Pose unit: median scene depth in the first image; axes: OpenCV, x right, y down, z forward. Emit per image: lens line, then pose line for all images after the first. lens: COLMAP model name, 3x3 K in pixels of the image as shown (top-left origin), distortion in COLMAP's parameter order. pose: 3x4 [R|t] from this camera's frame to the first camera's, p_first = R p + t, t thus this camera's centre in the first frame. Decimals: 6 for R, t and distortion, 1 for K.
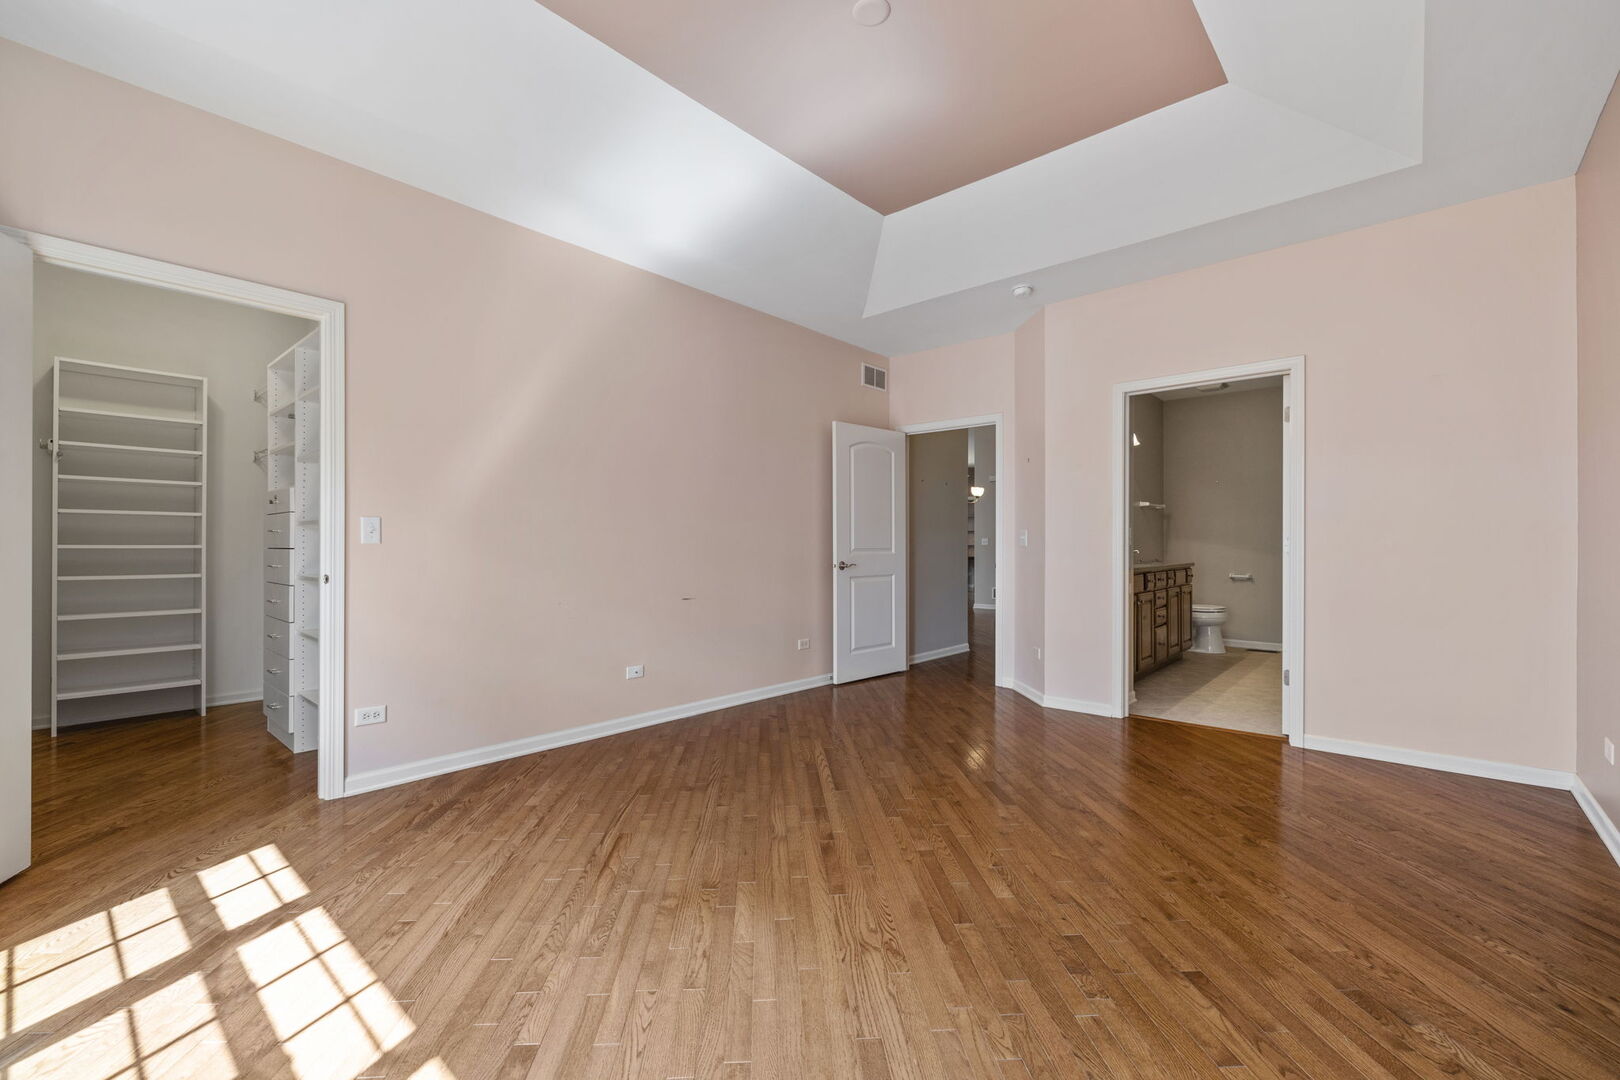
lens RADIAL K [[683.7, 0, 813.8], [0, 683.7, 543.0], [0, 0, 1]] dist [-0.000566, -0.000096]
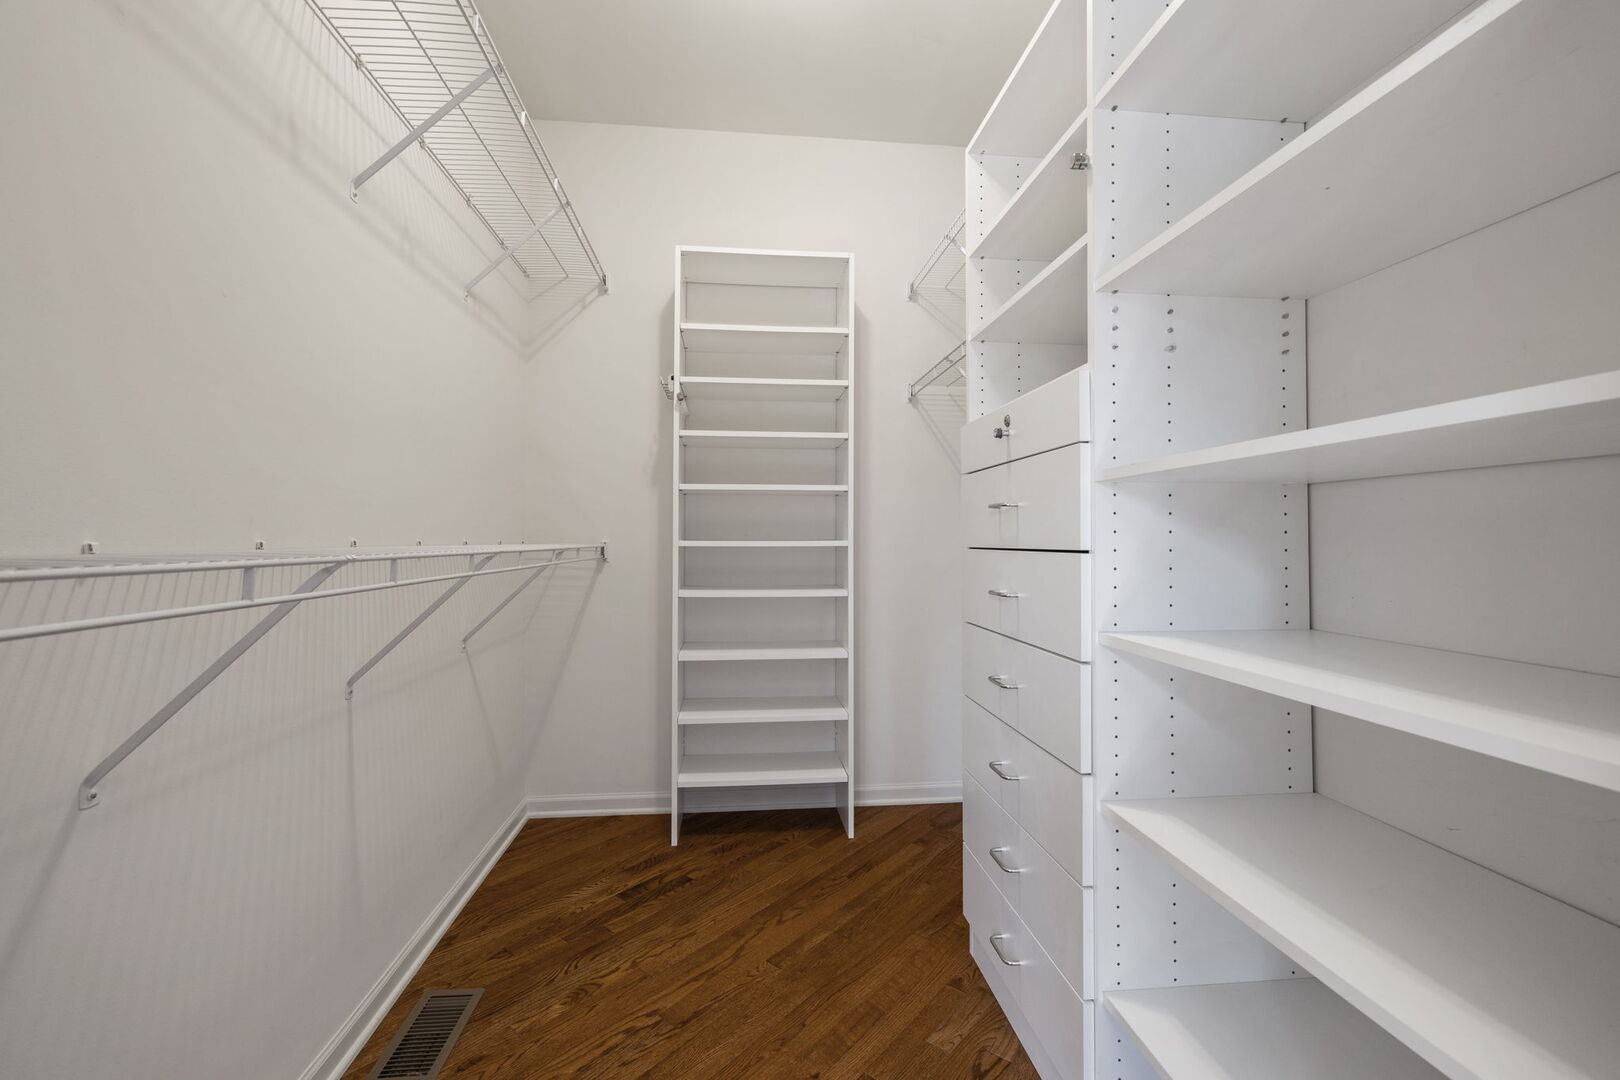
lens RADIAL K [[710.5, 0, 805.0], [0, 710.5, 538.4], [0, 0, 1]] dist [-0.002686, -0.000458]
pose [[0.734695, -0.001522, -0.678396, -0.511405], [0.001991, 0.999998, -0.000088, 0.000980], [0.678395, -0.001286, 0.734696, 0.529708]]
